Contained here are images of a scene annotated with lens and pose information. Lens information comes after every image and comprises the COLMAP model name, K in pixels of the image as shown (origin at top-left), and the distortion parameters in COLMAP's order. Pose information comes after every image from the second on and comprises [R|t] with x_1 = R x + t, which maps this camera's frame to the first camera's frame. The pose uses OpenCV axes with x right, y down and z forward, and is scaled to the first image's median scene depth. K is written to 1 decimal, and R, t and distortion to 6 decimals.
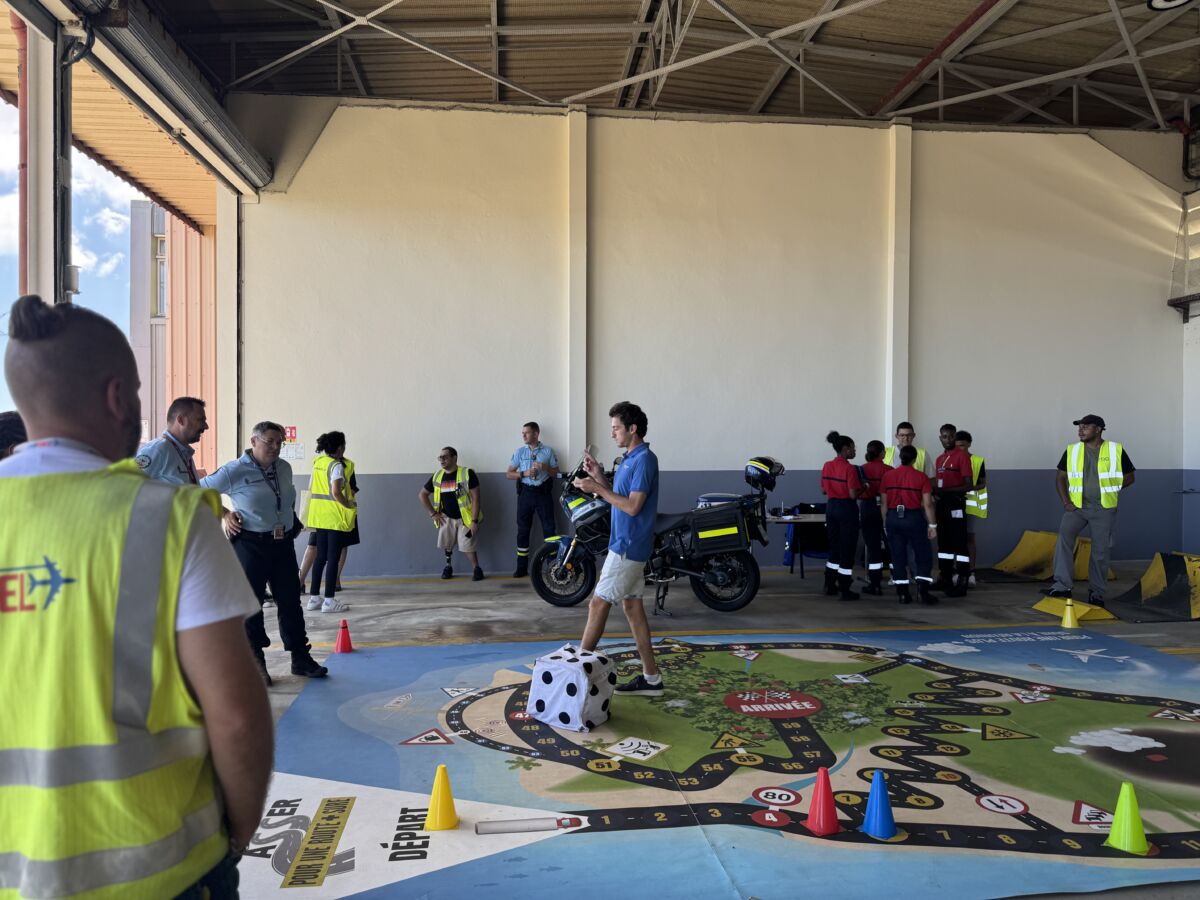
lens RADIAL K [[862.0, 0, 606.0], [0, 862.0, 438.4], [0, 0, 1]] dist [0.103887, -0.103680]
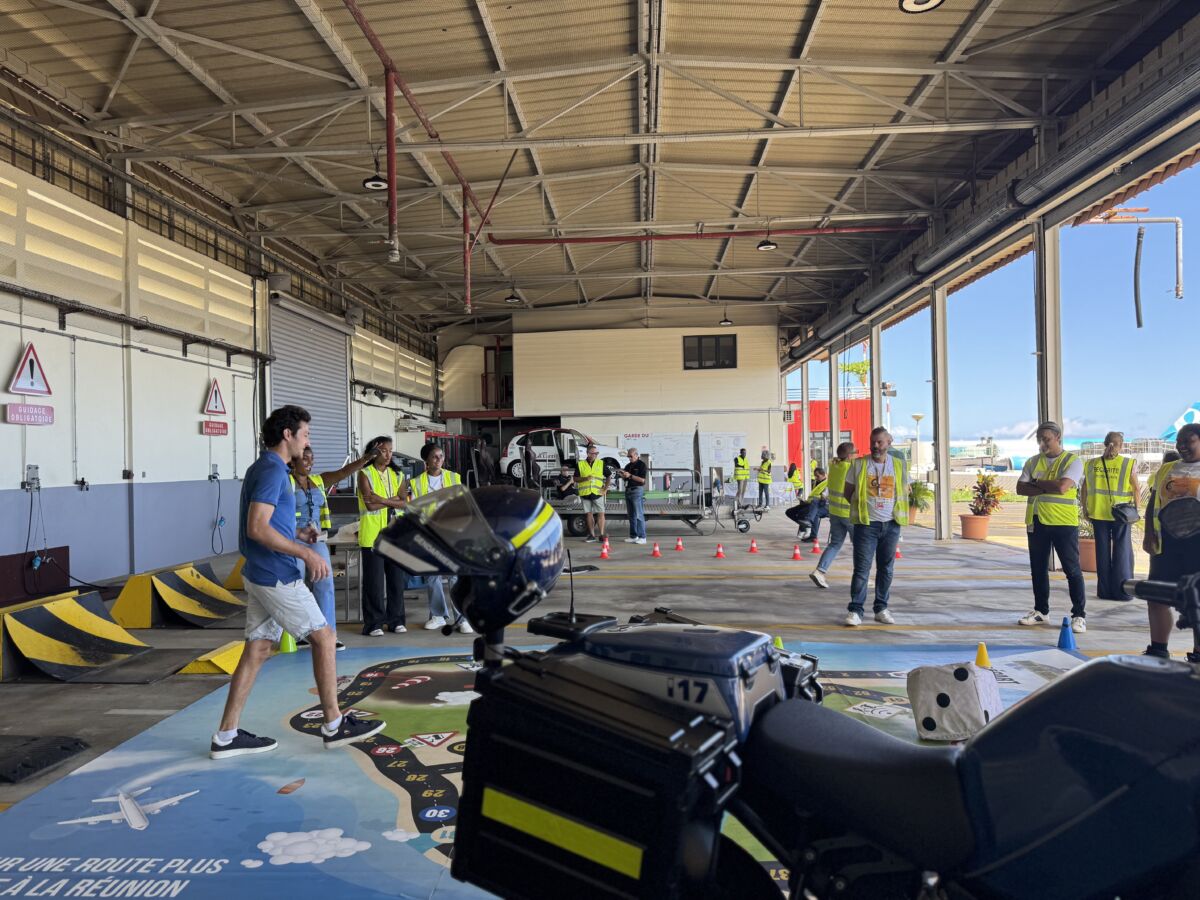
lens RADIAL K [[854.4, 0, 594.6], [0, 854.4, 449.4], [0, 0, 1]] dist [0.059989, -0.060853]
pose [[-0.984938, 0.018926, 0.171871, 0.196574], [0.015974, 0.999700, -0.018543, 0.024323], [-0.172170, -0.015518, -0.984945, 2.191712]]
